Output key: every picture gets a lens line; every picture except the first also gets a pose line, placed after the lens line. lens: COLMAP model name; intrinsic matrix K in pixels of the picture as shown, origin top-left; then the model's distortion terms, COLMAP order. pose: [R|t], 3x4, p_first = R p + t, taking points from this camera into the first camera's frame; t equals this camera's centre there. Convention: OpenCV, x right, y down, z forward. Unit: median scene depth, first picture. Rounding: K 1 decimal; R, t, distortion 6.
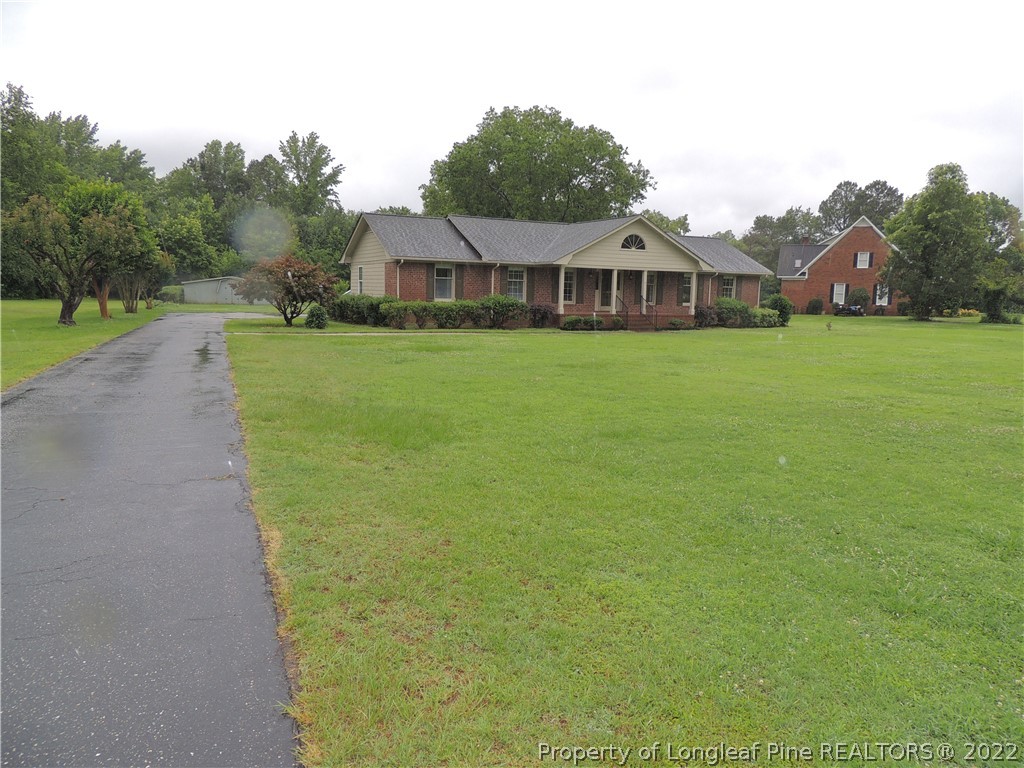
lens RADIAL K [[726.0, 0, 515.0], [0, 726.0, 380.2], [0, 0, 1]] dist [-0.012639, 0.000800]
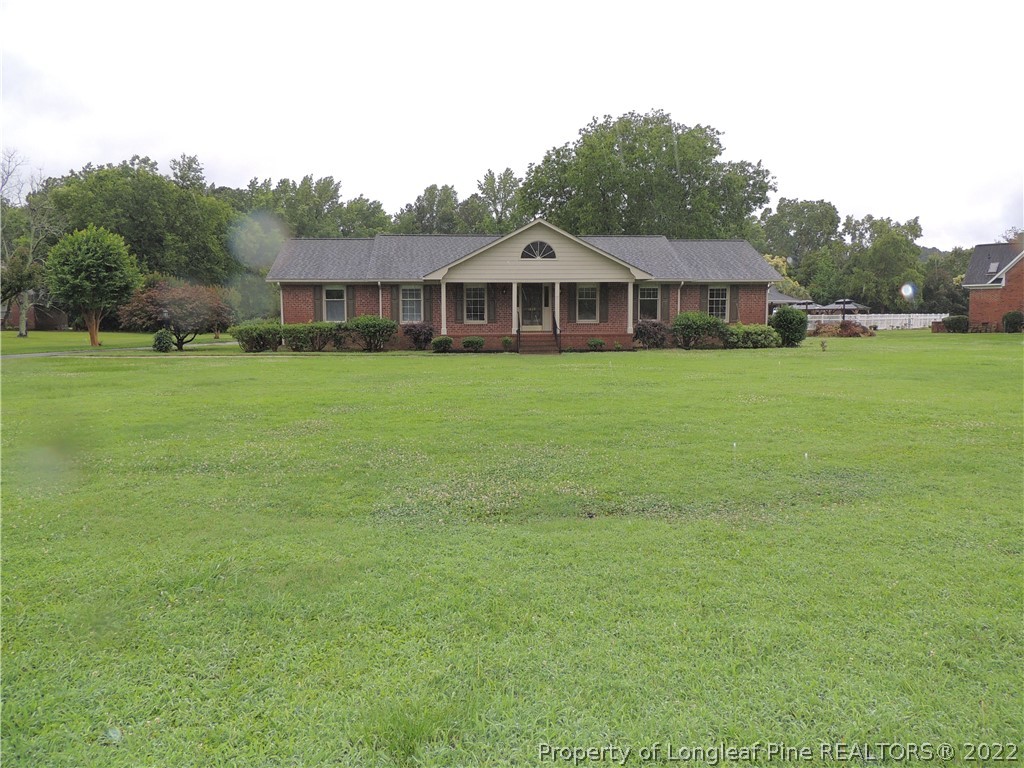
lens RADIAL K [[711.5, 0, 512.0], [0, 711.5, 384.0], [0, 0, 1]] dist [-0.009739, -0.001563]
pose [[0.917382, 0.010681, -0.397864, 0.443833], [-0.023028, 0.999390, -0.026267, -0.008307], [0.397341, 0.033259, 0.917068, 0.205655]]
